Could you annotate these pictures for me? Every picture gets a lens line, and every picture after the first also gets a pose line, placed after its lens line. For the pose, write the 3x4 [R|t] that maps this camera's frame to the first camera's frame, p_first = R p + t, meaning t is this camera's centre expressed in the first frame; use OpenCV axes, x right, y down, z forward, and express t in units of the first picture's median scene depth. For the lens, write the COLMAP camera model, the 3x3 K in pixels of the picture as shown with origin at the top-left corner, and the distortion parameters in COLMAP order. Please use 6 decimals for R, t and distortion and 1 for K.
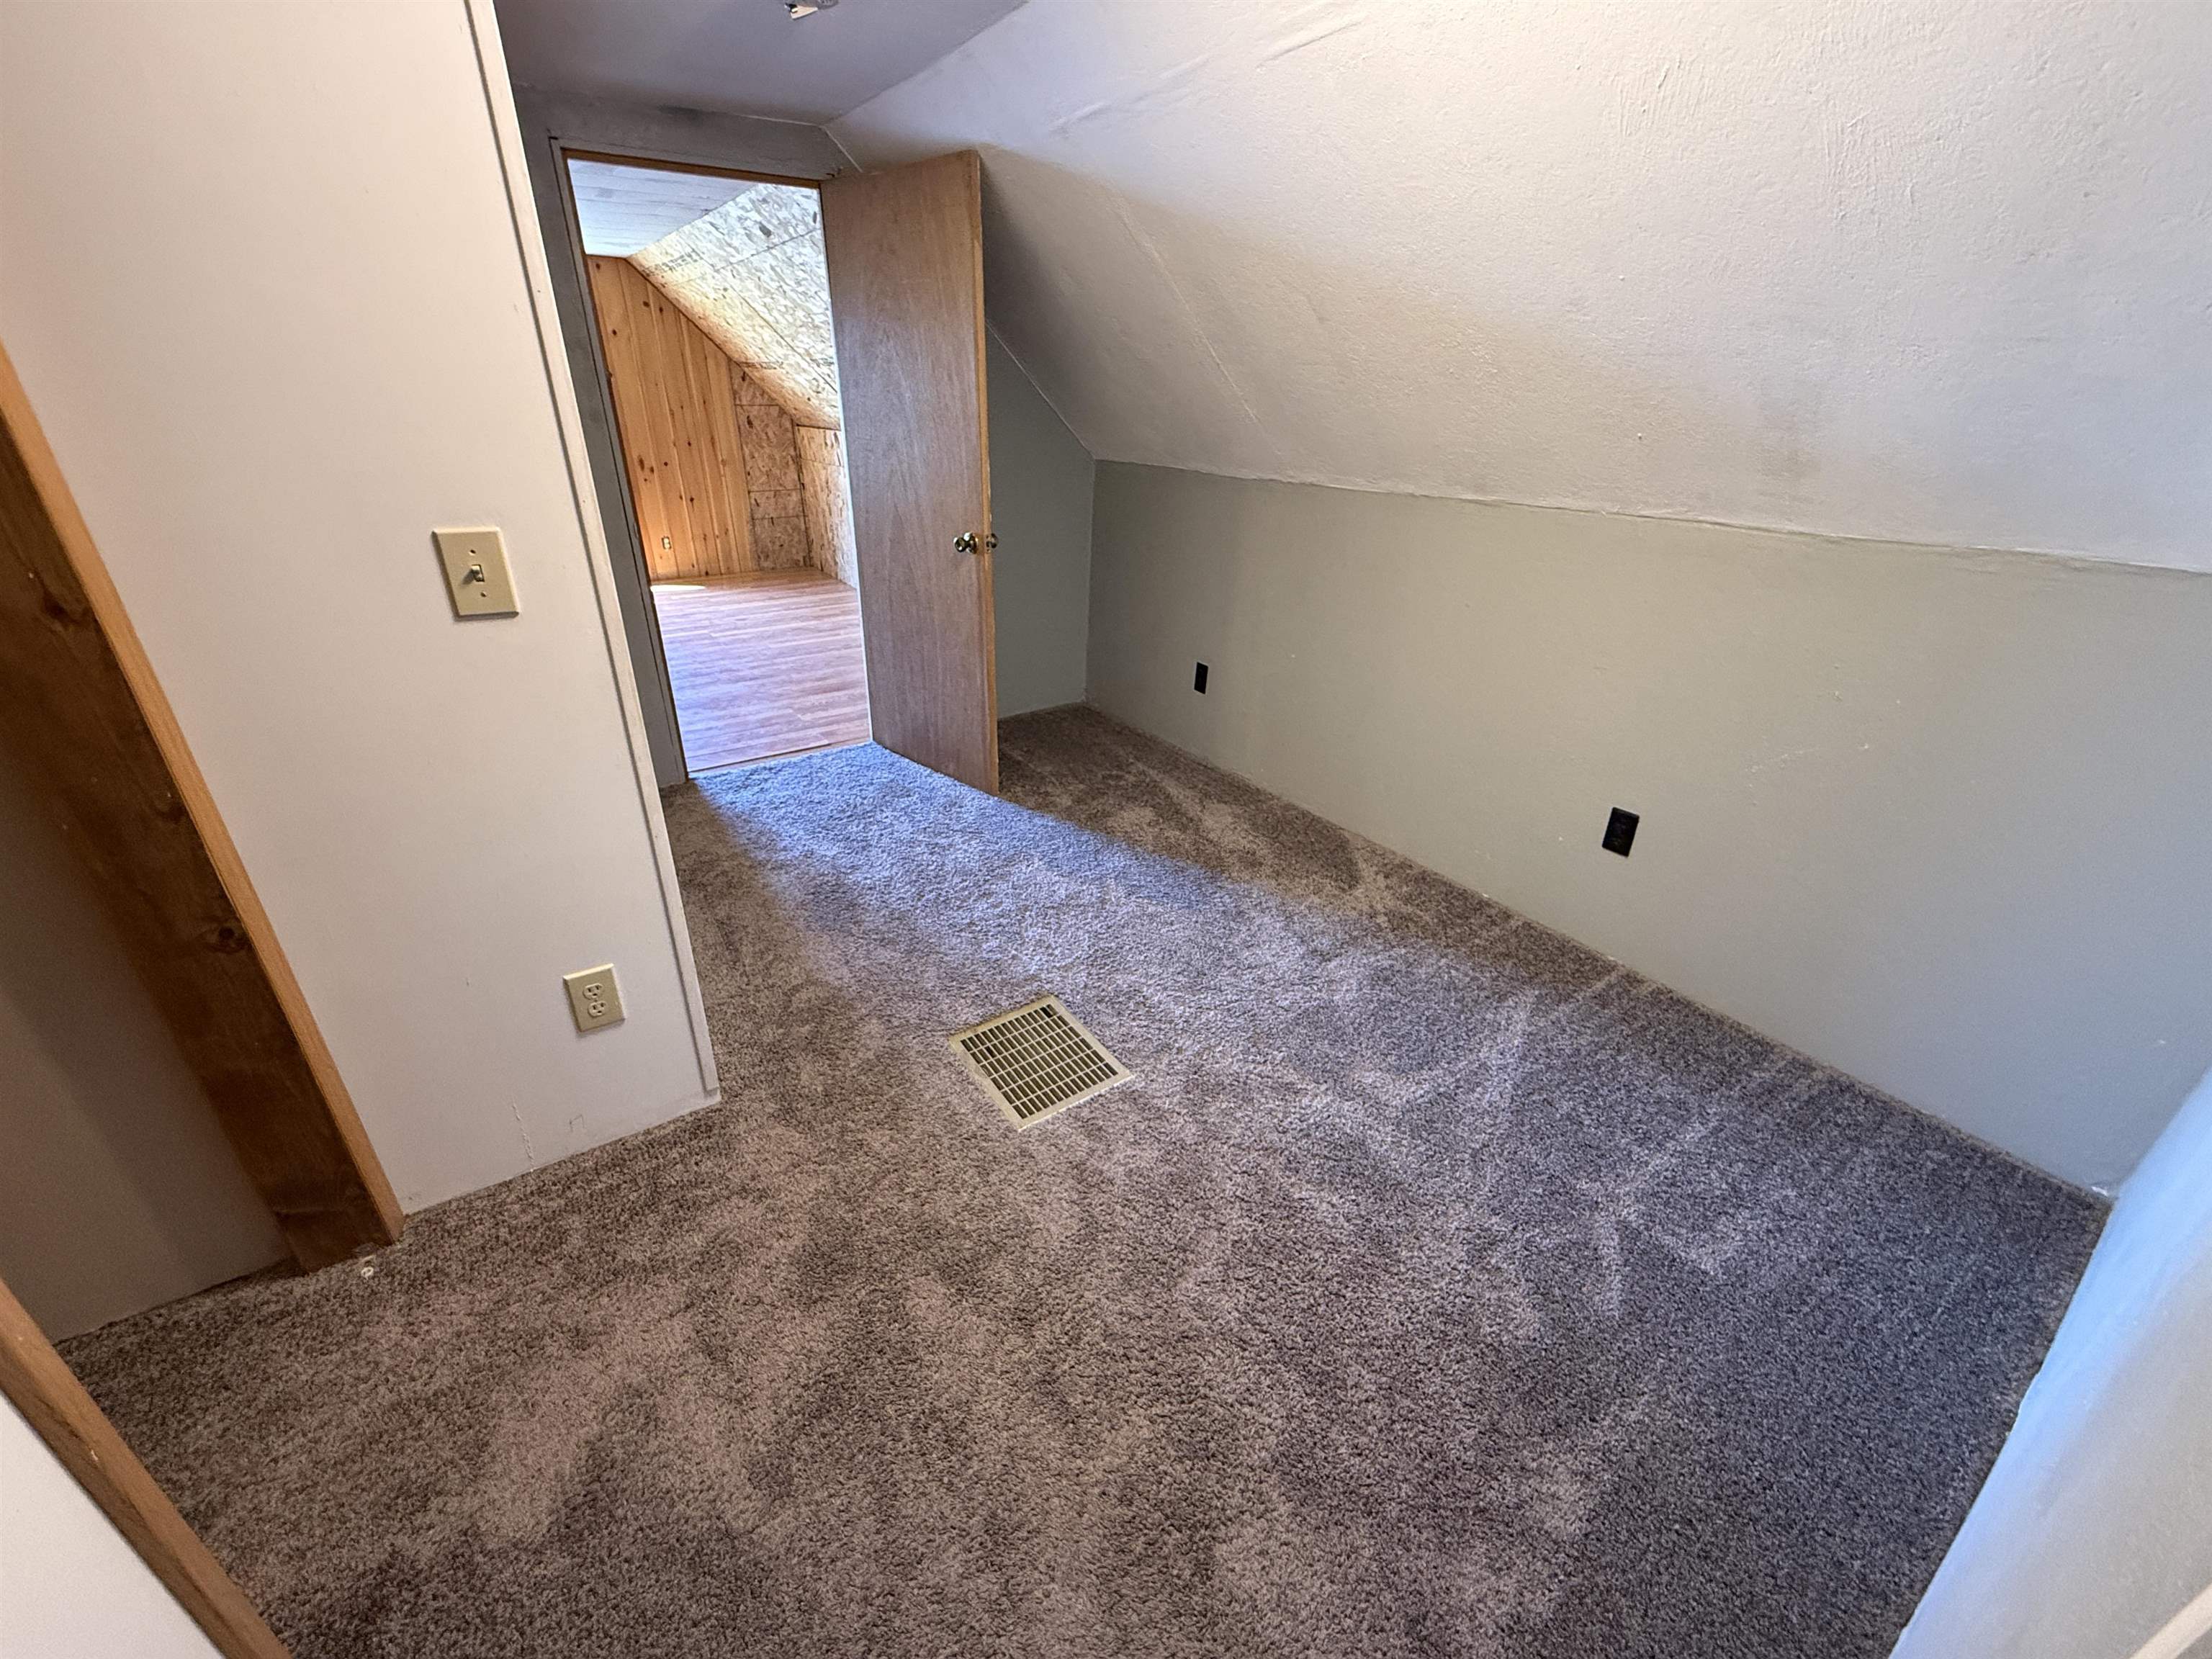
lens RADIAL K [[887.5, 0, 1098.1], [0, 887.5, 823.5], [0, 0, 1]] dist [0.005782, -0.000972]
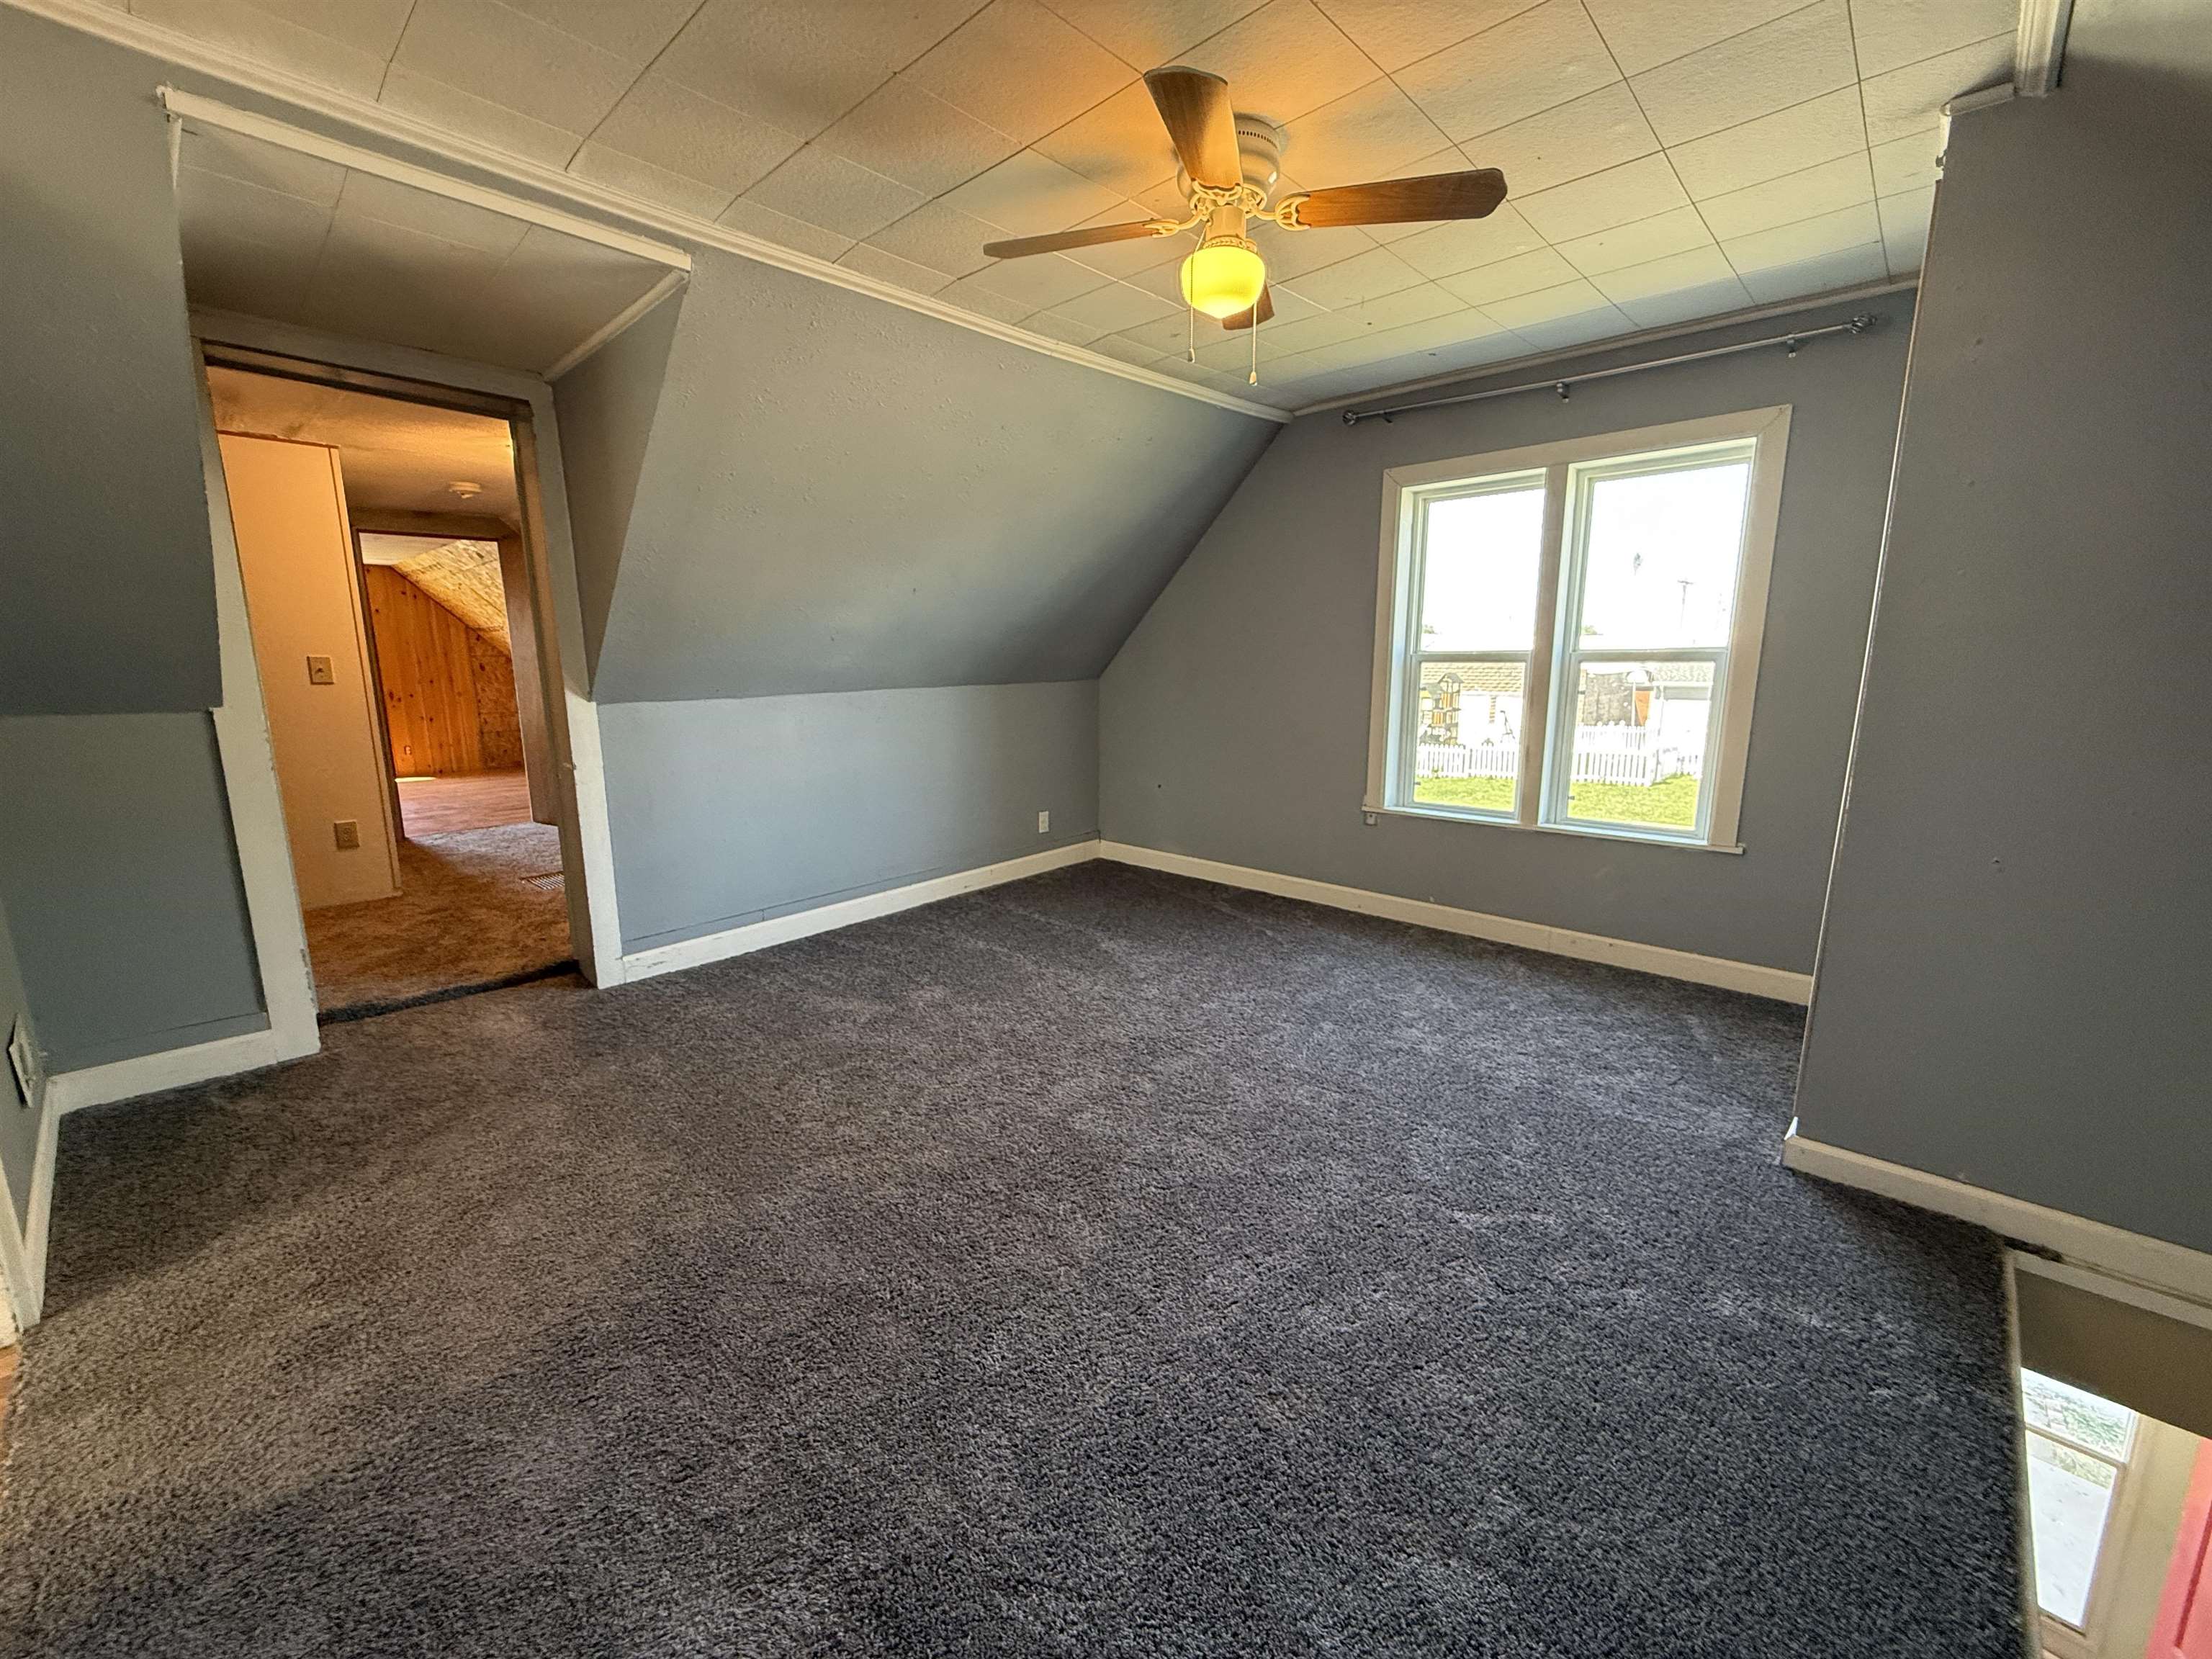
lens RADIAL K [[887.5, 0, 1105.6], [0, 887.5, 830.3], [0, 0, 1]] dist [0.005782, -0.000972]
pose [[0.973803, -0.063112, 0.218461, 0.260371], [0.118280, 0.961103, -0.249580, 0.281585], [-0.194212, 0.268882, 0.943390, -0.480293]]
